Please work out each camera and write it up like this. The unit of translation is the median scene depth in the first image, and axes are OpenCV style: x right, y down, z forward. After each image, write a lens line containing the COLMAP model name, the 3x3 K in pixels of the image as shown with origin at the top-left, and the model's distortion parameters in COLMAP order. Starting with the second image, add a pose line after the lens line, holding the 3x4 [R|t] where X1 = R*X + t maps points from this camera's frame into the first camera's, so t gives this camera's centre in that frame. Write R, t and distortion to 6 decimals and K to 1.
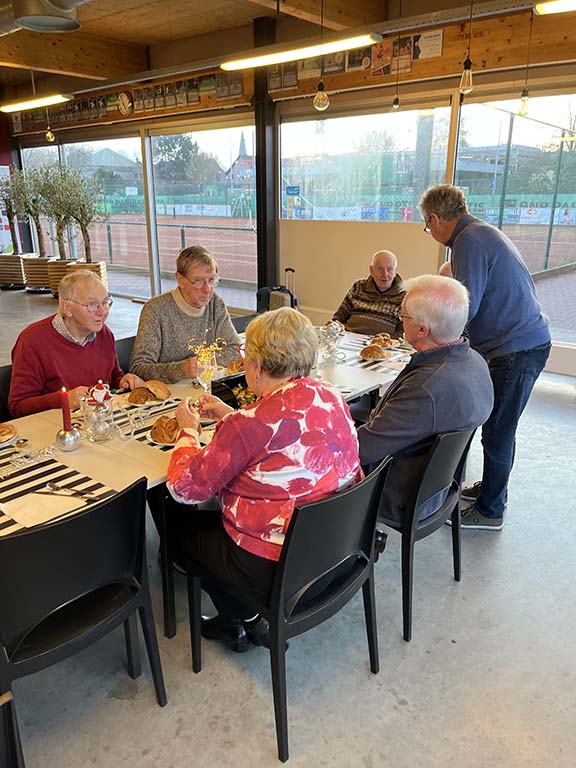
lens RADIAL K [[579.1, 0, 284.6], [0, 579.1, 390.6], [0, 0, 1]] dist [0.030813, -0.046492]
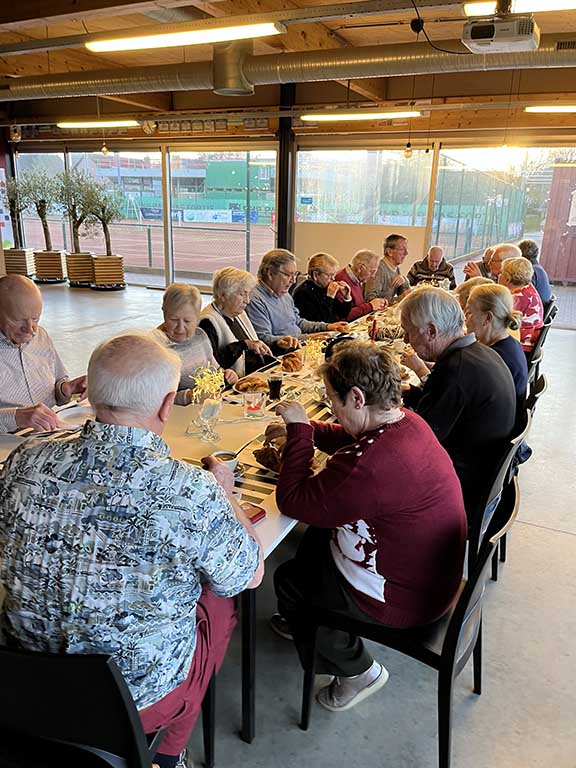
lens RADIAL K [[579.1, 0, 293.6], [0, 579.1, 372.9], [0, 0, 1]] dist [0.030813, -0.046492]
pose [[0.970187, -0.041723, 0.238737, -0.316131], [0.049720, 0.998383, -0.027571, 0.076900], [-0.237201, 0.038619, 0.970693, -0.245503]]
